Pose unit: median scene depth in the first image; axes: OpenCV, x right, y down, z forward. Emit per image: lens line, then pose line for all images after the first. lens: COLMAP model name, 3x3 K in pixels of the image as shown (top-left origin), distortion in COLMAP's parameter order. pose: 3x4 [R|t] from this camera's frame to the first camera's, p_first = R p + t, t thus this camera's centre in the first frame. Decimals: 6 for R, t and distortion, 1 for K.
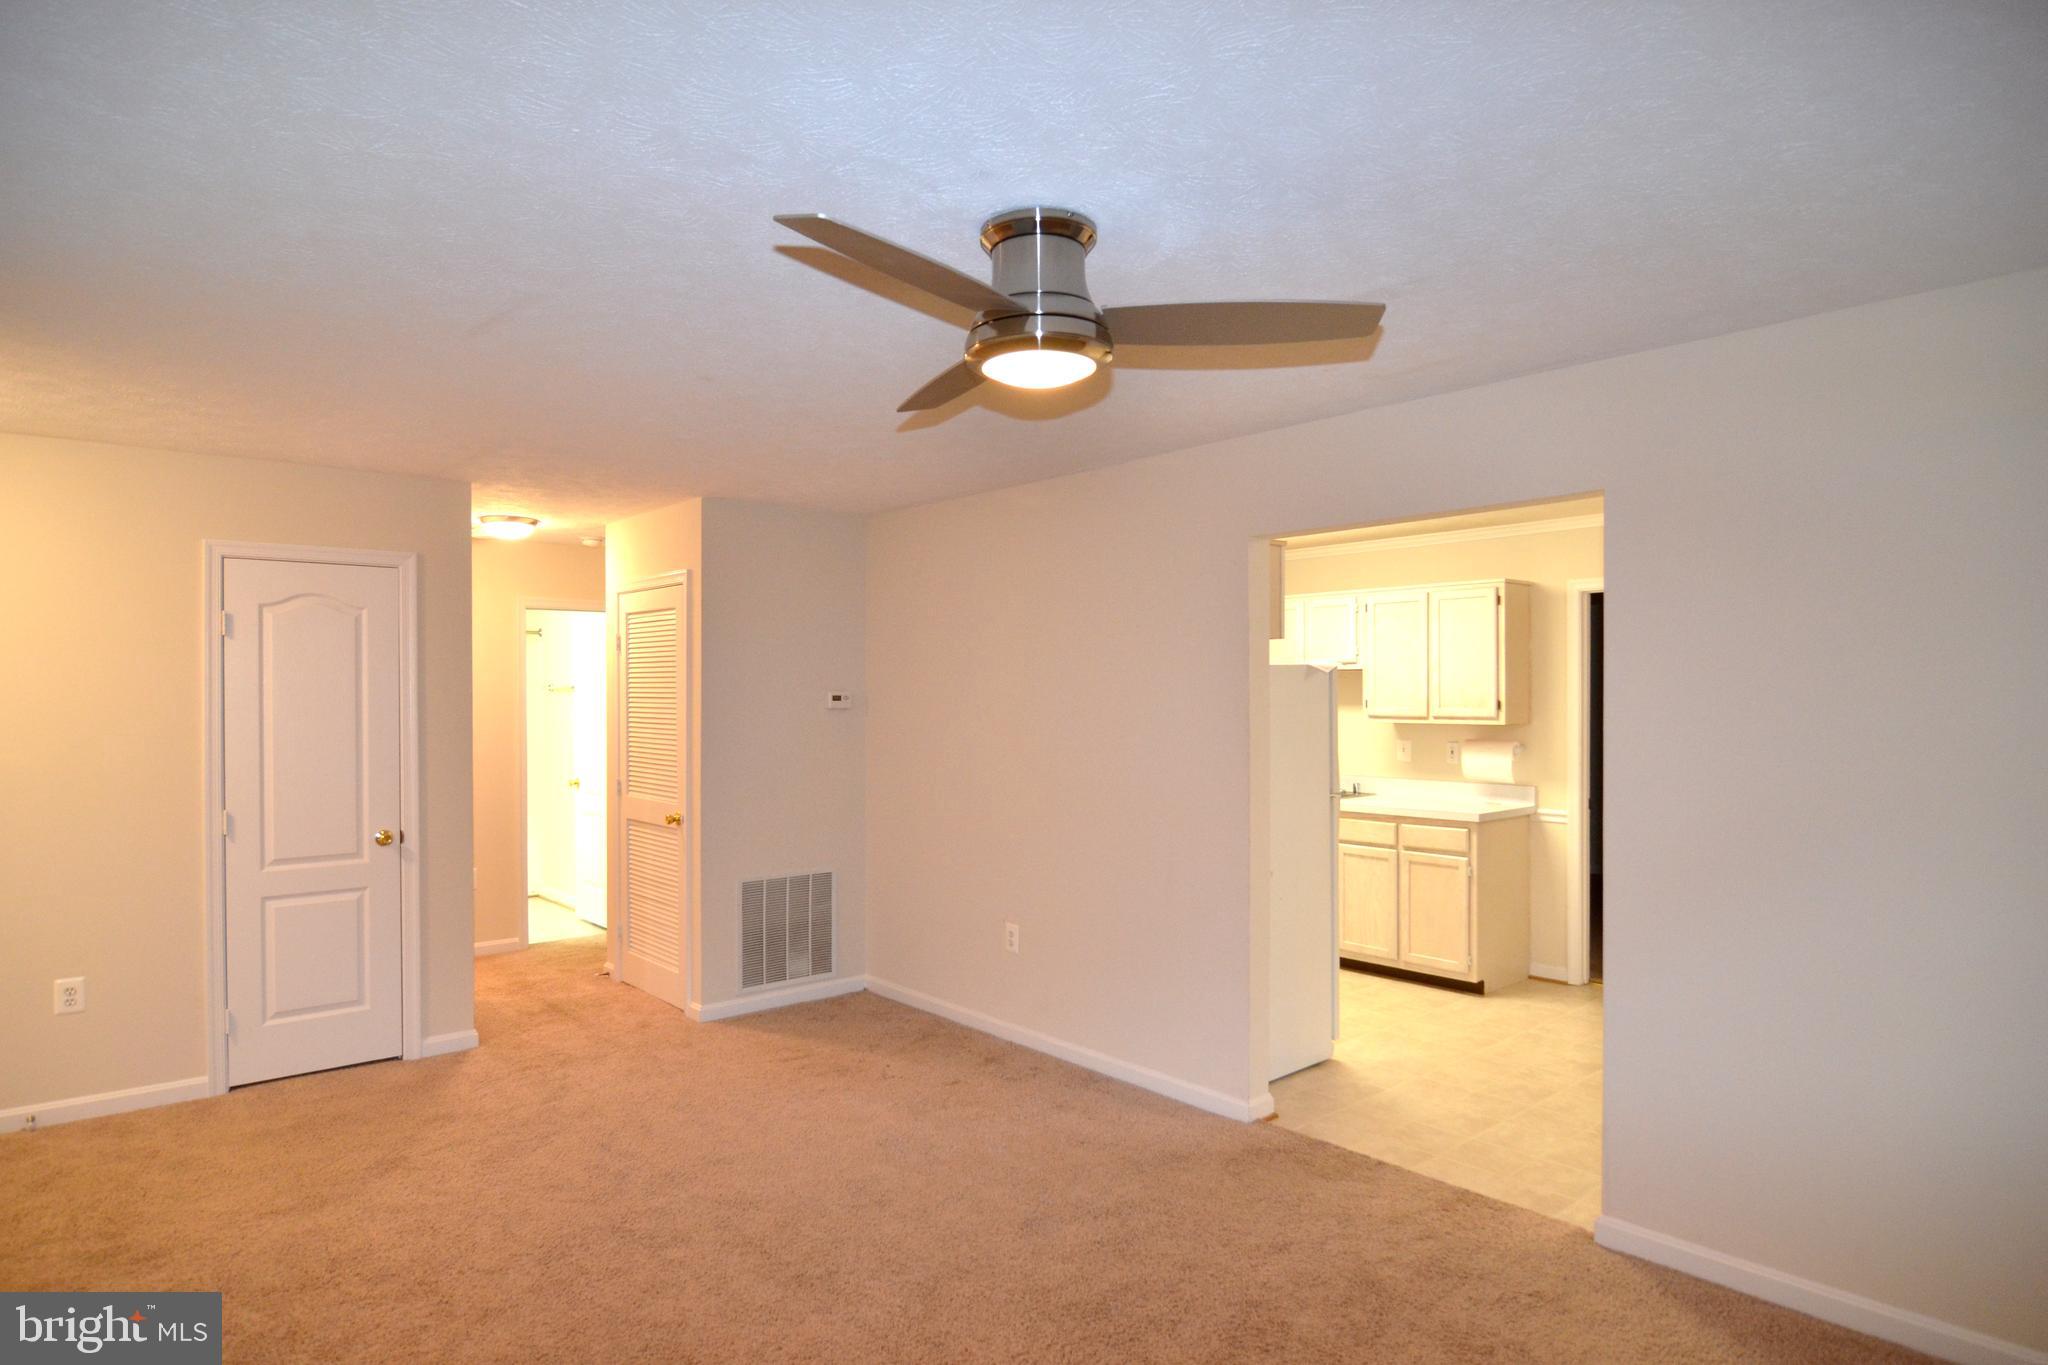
lens RADIAL K [[1089.0, 0, 1024.0], [0, 1089.0, 682.5], [0, 0, 1]] dist [-0.023550, -0.000839]
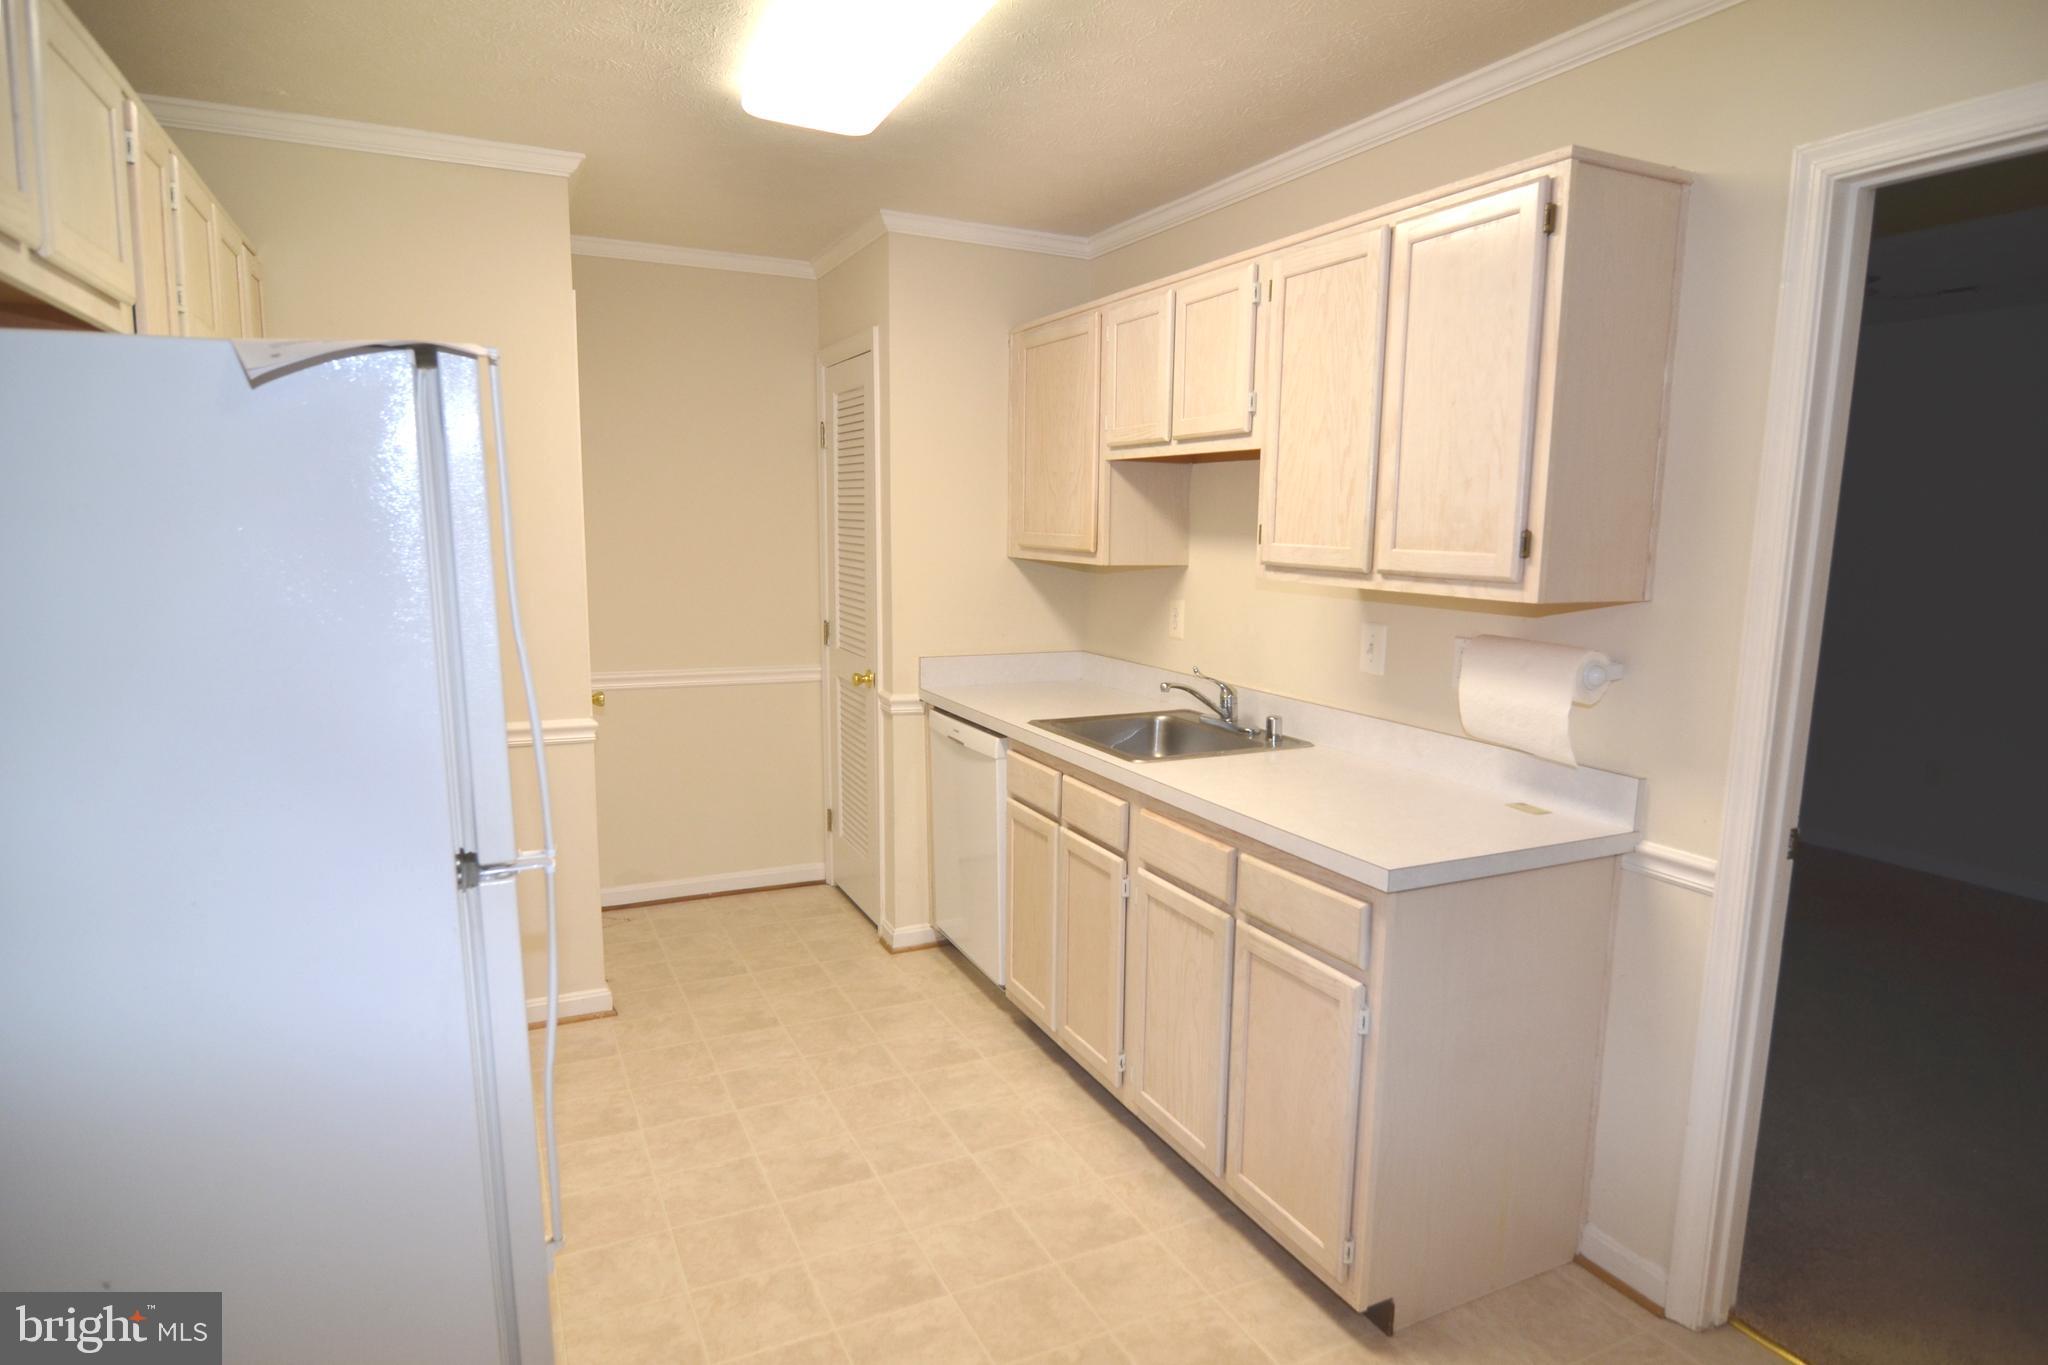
lens RADIAL K [[1167.8, 0, 1063.1], [0, 1167.8, 684.4], [0, 0, 1]] dist [-0.001576, -0.000918]
pose [[0.975064, 0.055164, -0.214956, 0.378829], [-0.023287, 0.988699, 0.148097, 0.013549], [0.220697, -0.139398, 0.965329, 0.610733]]
